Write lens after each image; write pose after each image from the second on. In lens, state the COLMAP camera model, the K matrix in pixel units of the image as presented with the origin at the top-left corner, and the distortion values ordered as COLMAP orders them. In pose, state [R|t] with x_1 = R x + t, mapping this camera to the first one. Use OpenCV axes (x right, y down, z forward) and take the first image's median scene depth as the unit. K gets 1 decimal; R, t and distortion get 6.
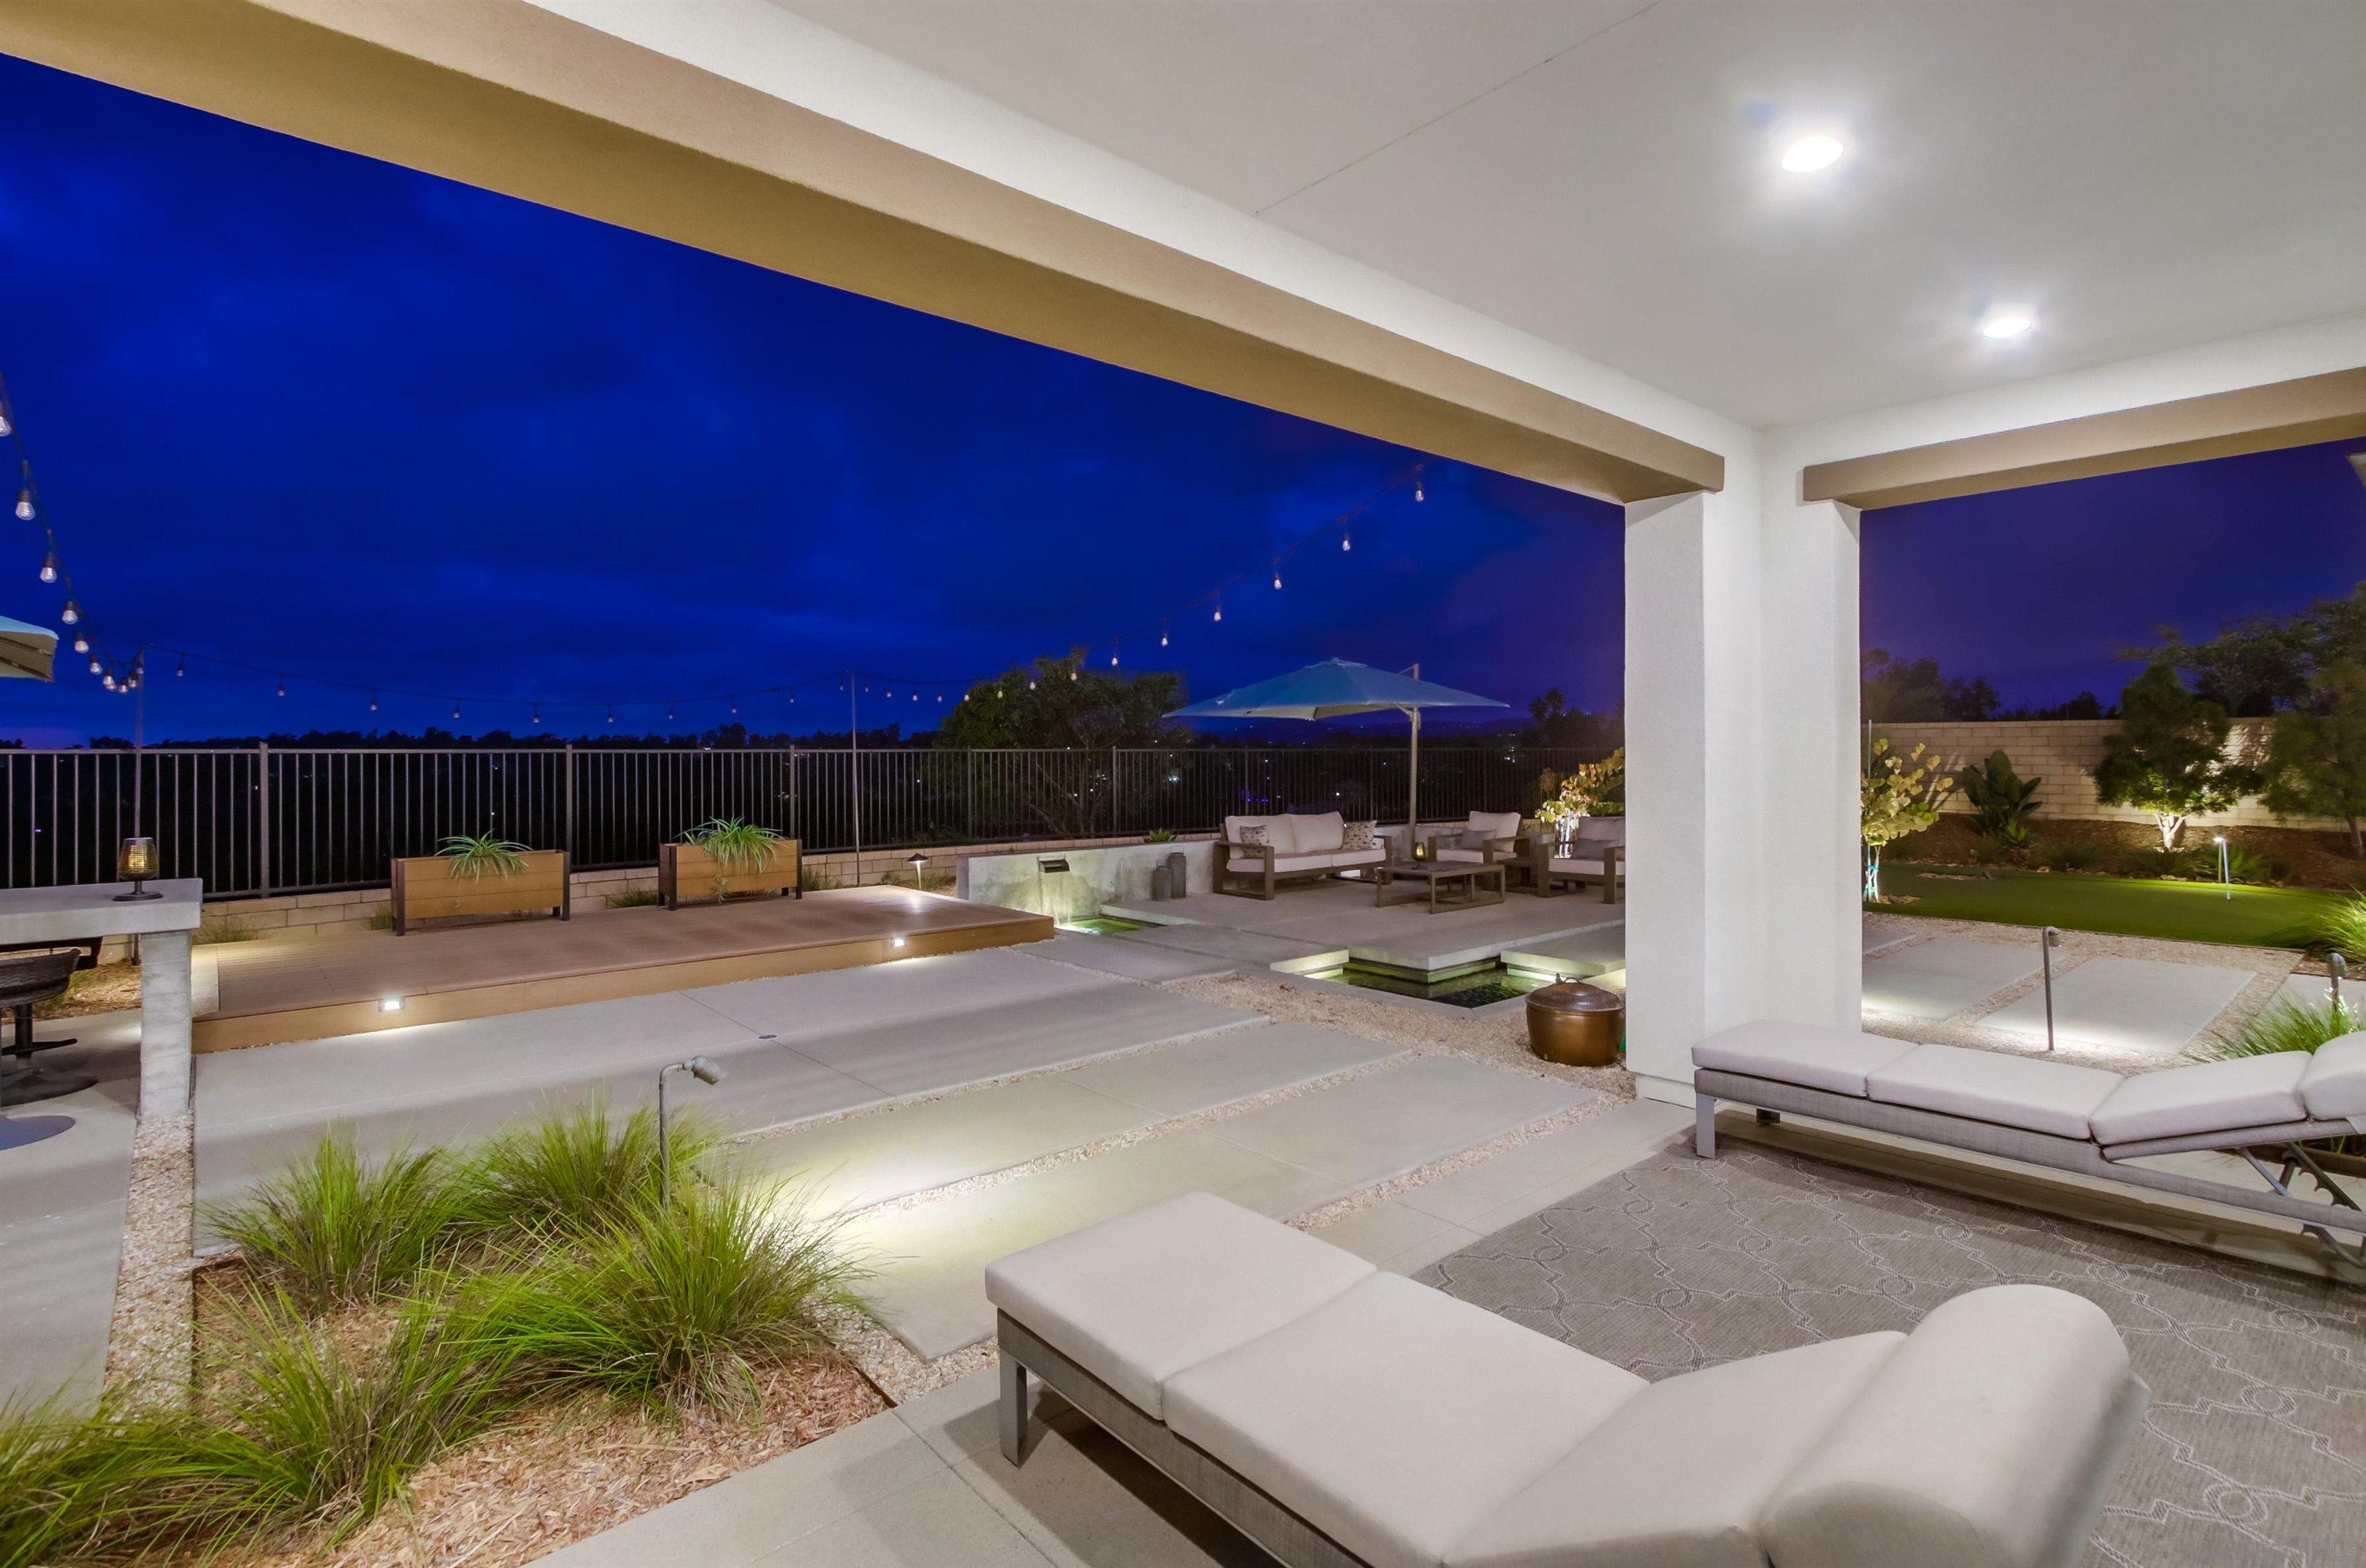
lens RADIAL K [[1137.5, 0, 1187.2], [0, 1137.5, 757.5], [0, 0, 1]] dist [0.002845, 0.000513]
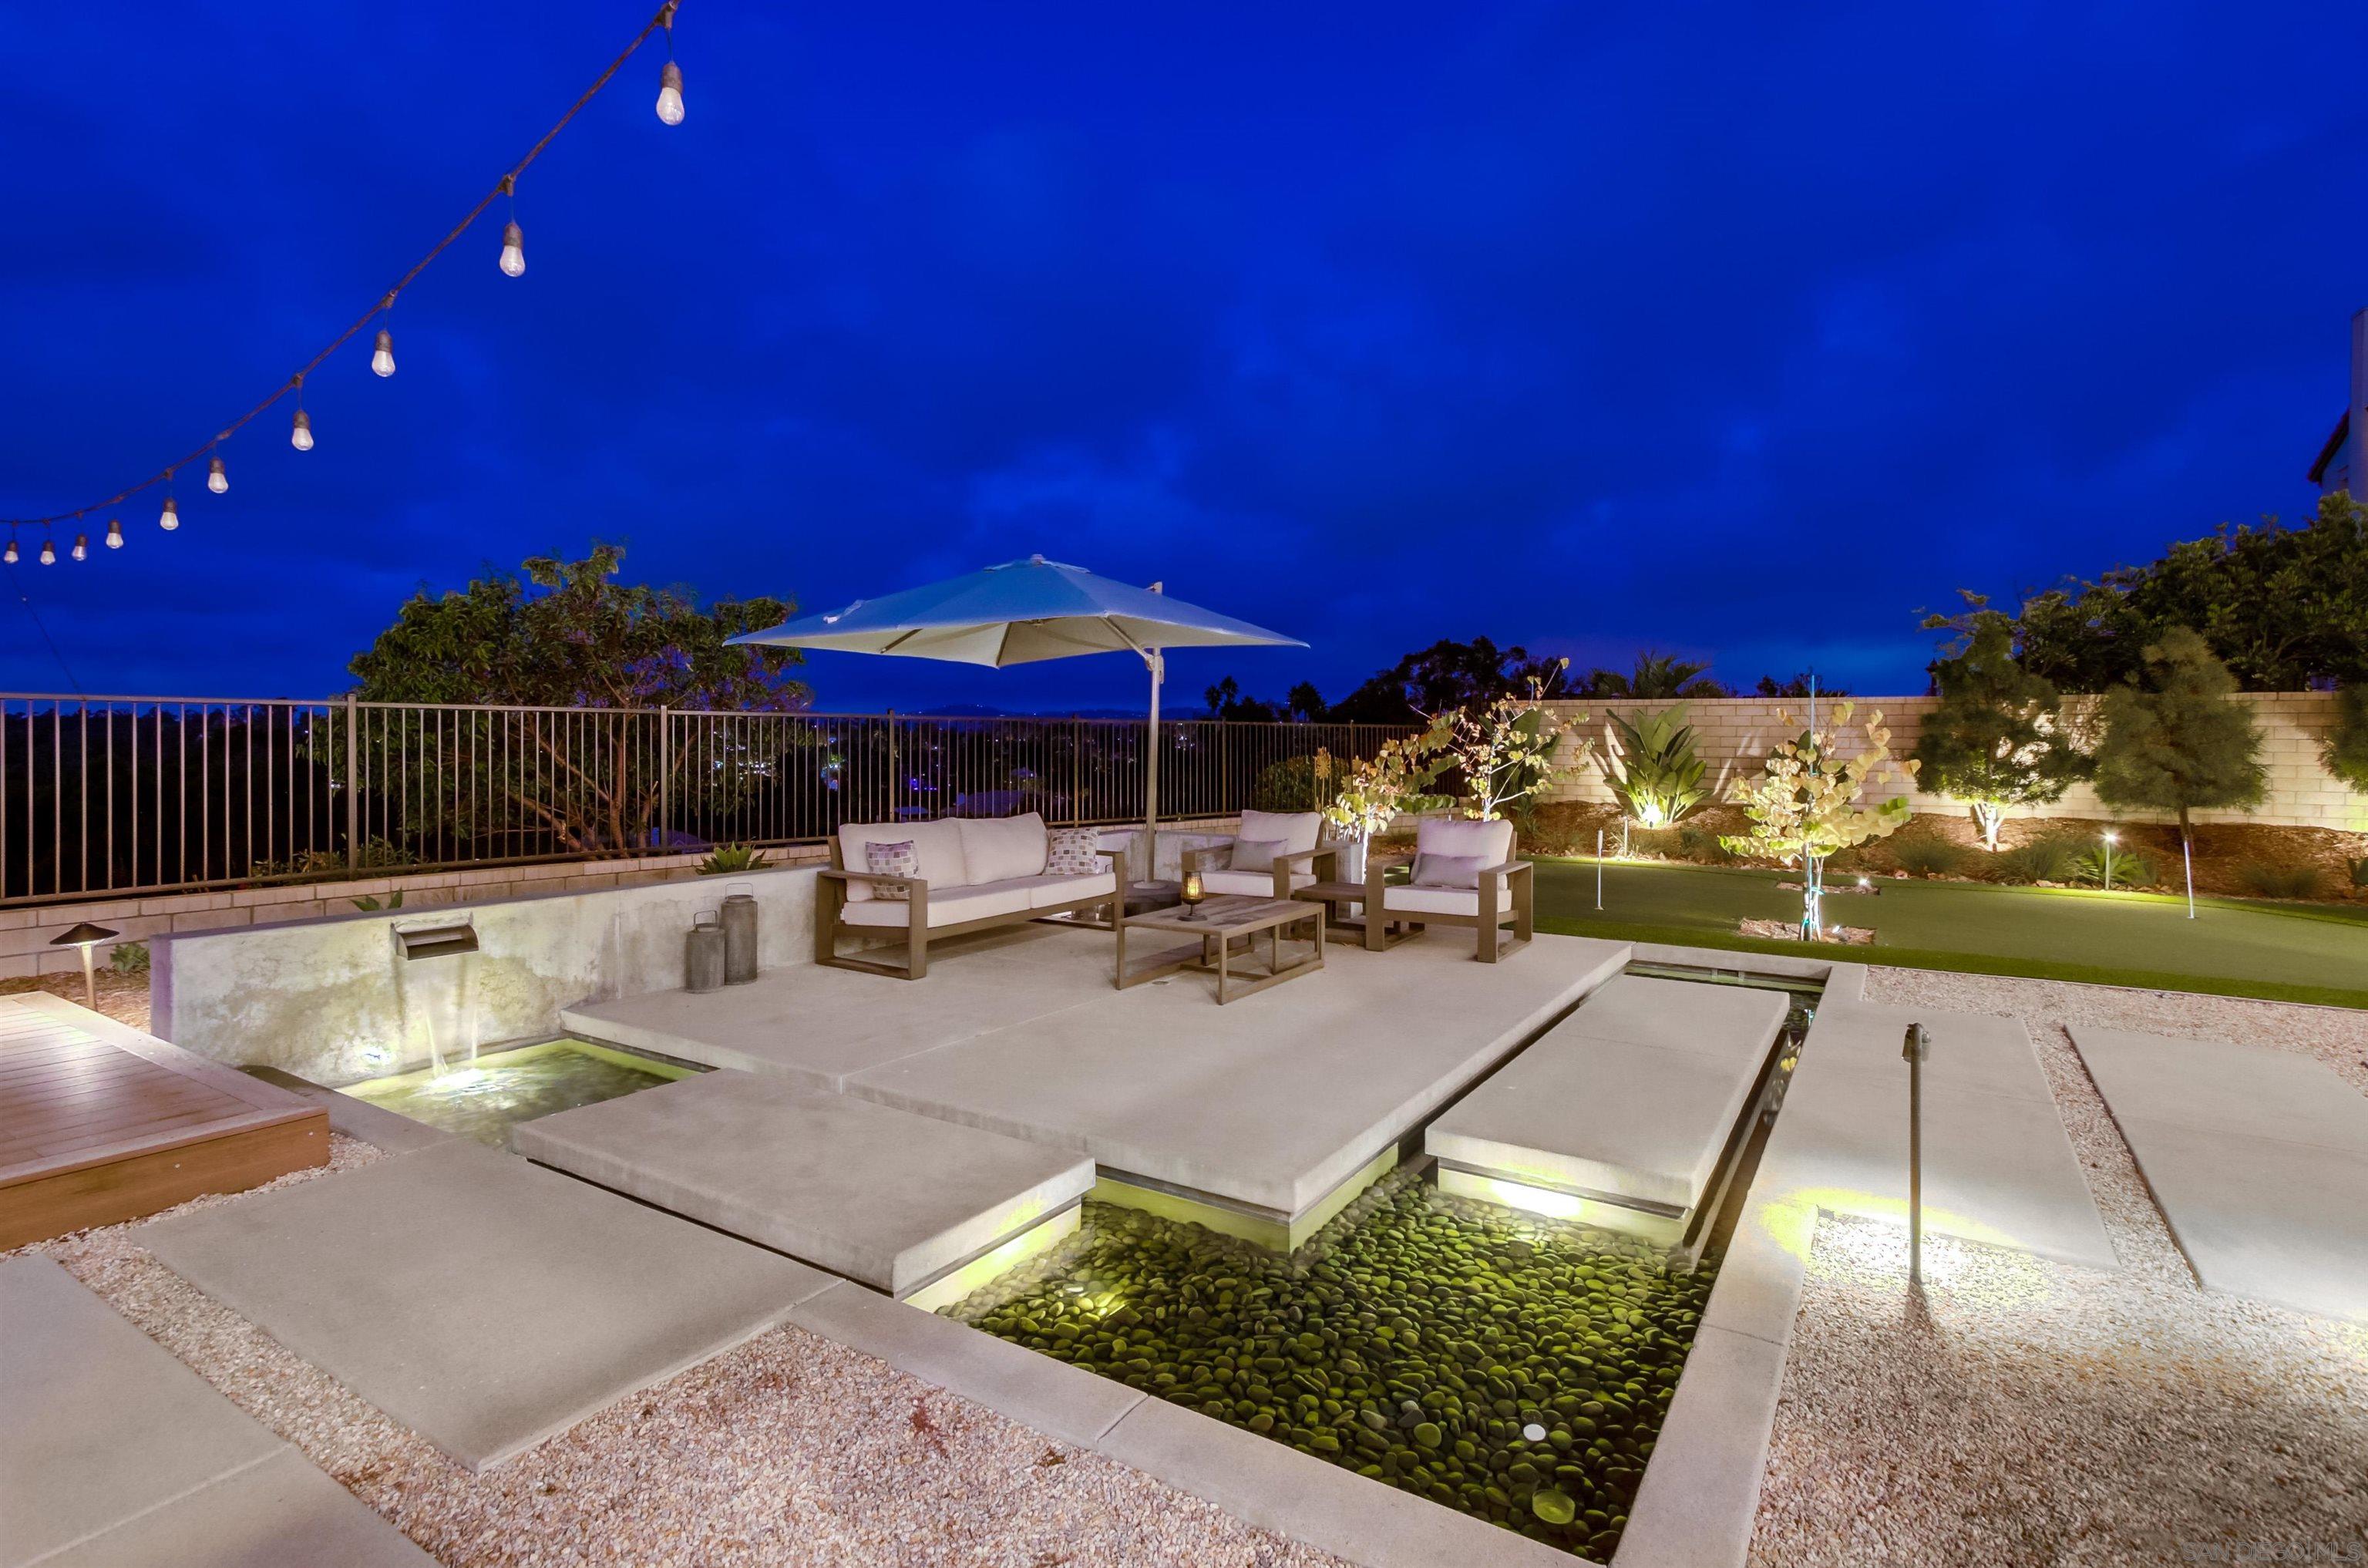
lens RADIAL K [[1138.5, 0, 1188.2], [0, 1138.5, 757.4], [0, 0, 1]] dist [0.002845, 0.000513]
pose [[0.959075, 0.004379, 0.283118, 0.038310], [-0.007255, 0.999932, 0.009109, 0.012056], [-0.283059, -0.010790, 0.959042, 0.405706]]
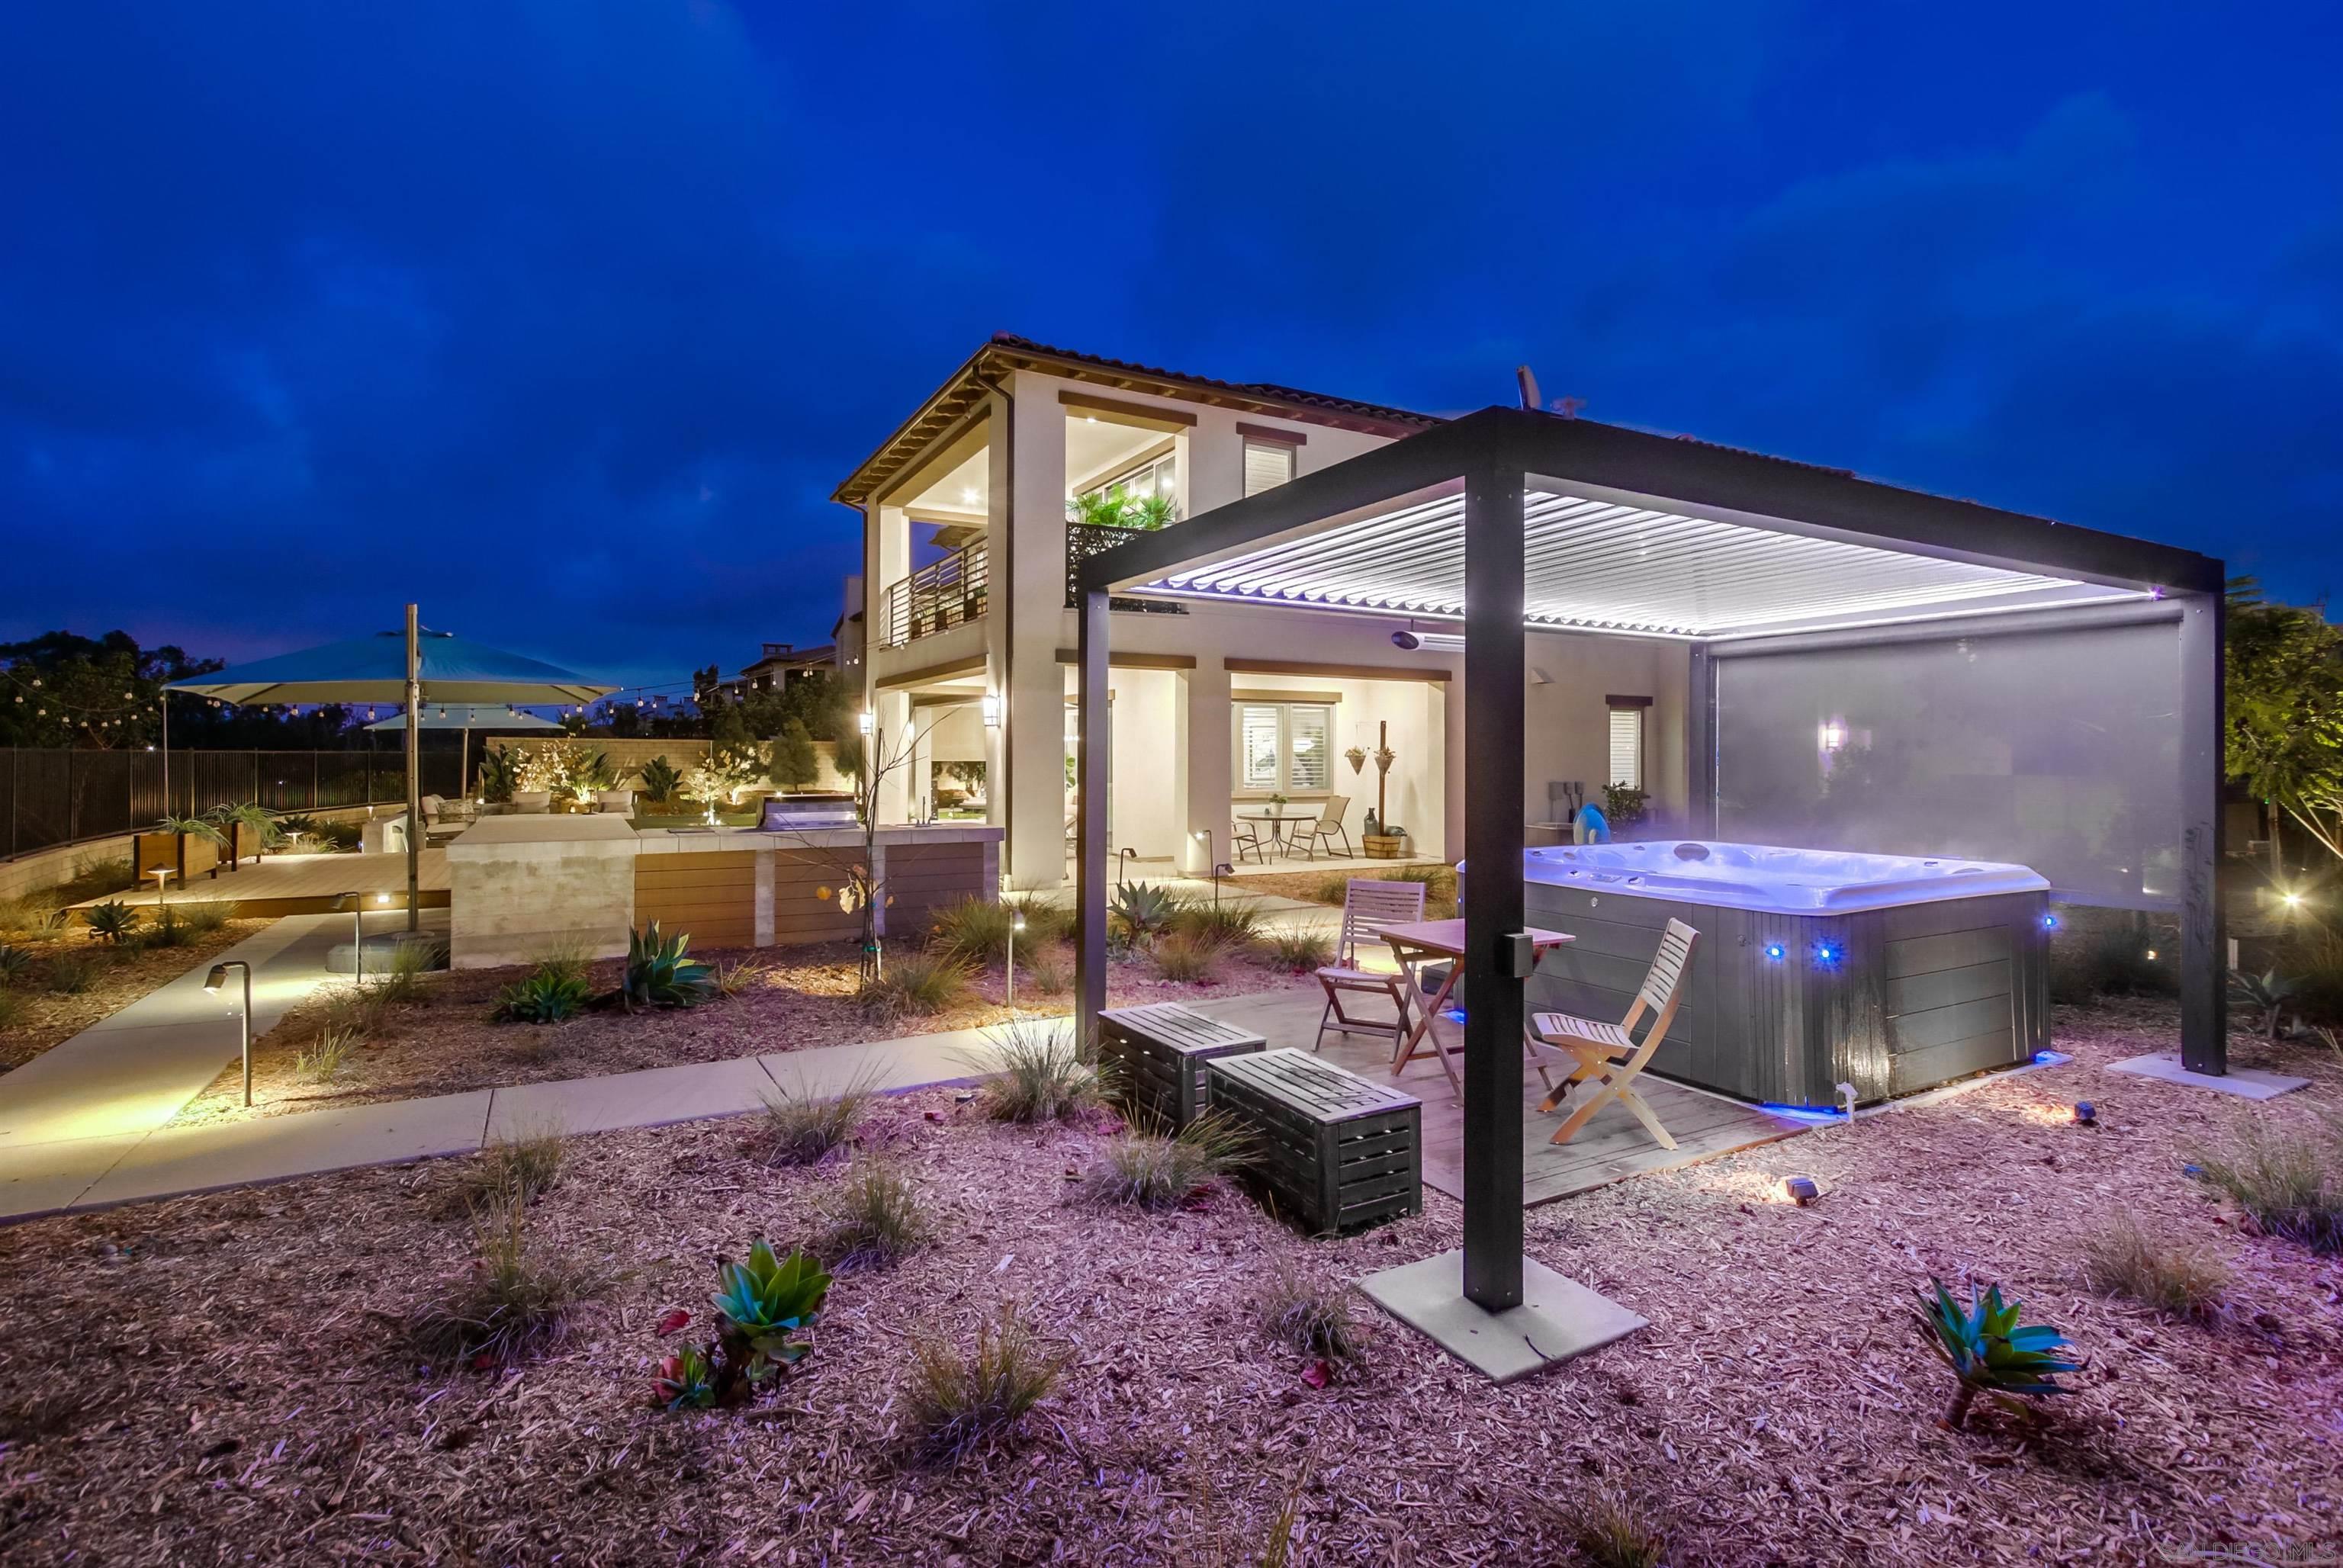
lens RADIAL K [[1096.5, 0, 1167.4], [0, 1096.5, 755.4], [0, 0, 1]] dist [0.000251, 0.000029]
pose [[0.198872, 0.001968, 0.980024, -1.106976], [0.000844, 0.999997, -0.002179, -0.001640], [-0.980025, 0.001261, 0.198869, -0.201214]]
